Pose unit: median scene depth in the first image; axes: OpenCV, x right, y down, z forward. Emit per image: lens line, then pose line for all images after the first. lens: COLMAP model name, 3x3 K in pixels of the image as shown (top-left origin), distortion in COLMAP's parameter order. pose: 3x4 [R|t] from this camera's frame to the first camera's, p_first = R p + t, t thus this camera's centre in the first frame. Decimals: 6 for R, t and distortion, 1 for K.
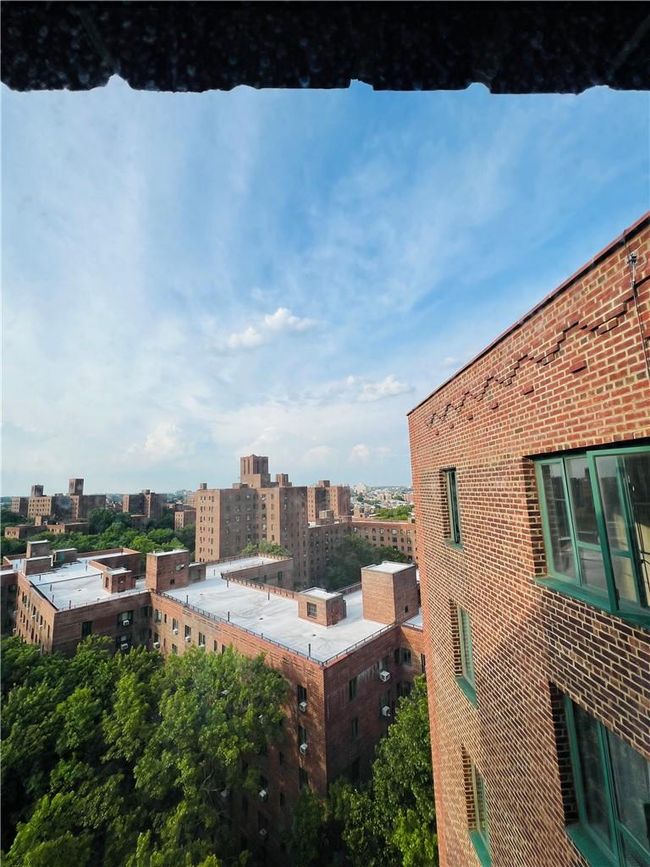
lens RADIAL K [[347.2, 0, 325.0], [0, 347.2, 433.5], [0, 0, 1]] dist [0.000332, 0.000221]
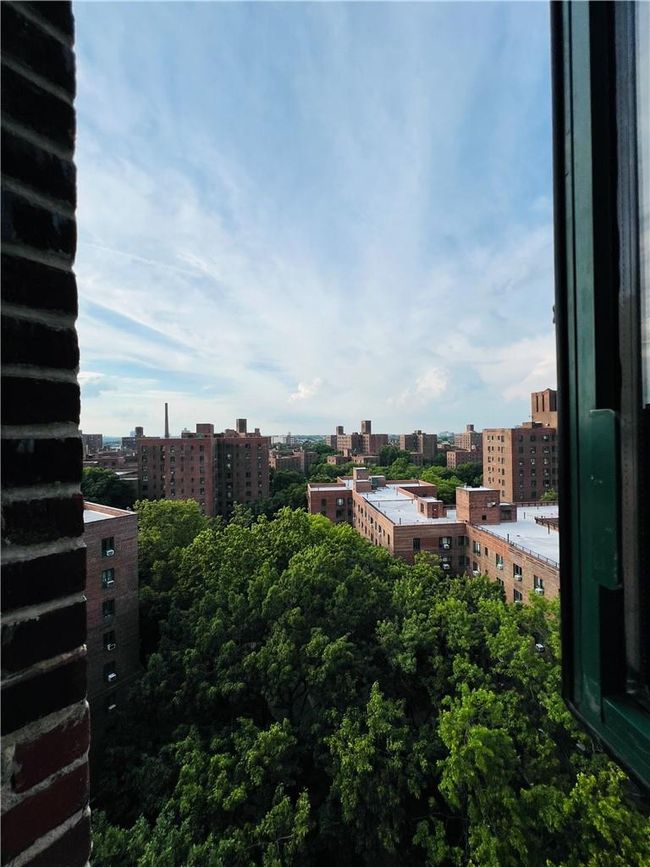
lens RADIAL K [[348.8, 0, 325.0], [0, 348.8, 433.5], [0, 0, 1]] dist [0.000649, 0.000326]
pose [[0.756322, 0.015876, -0.654007, -0.109009], [0.092131, 0.987158, 0.130507, 0.013202], [0.647680, -0.158959, 0.745146, -0.002765]]
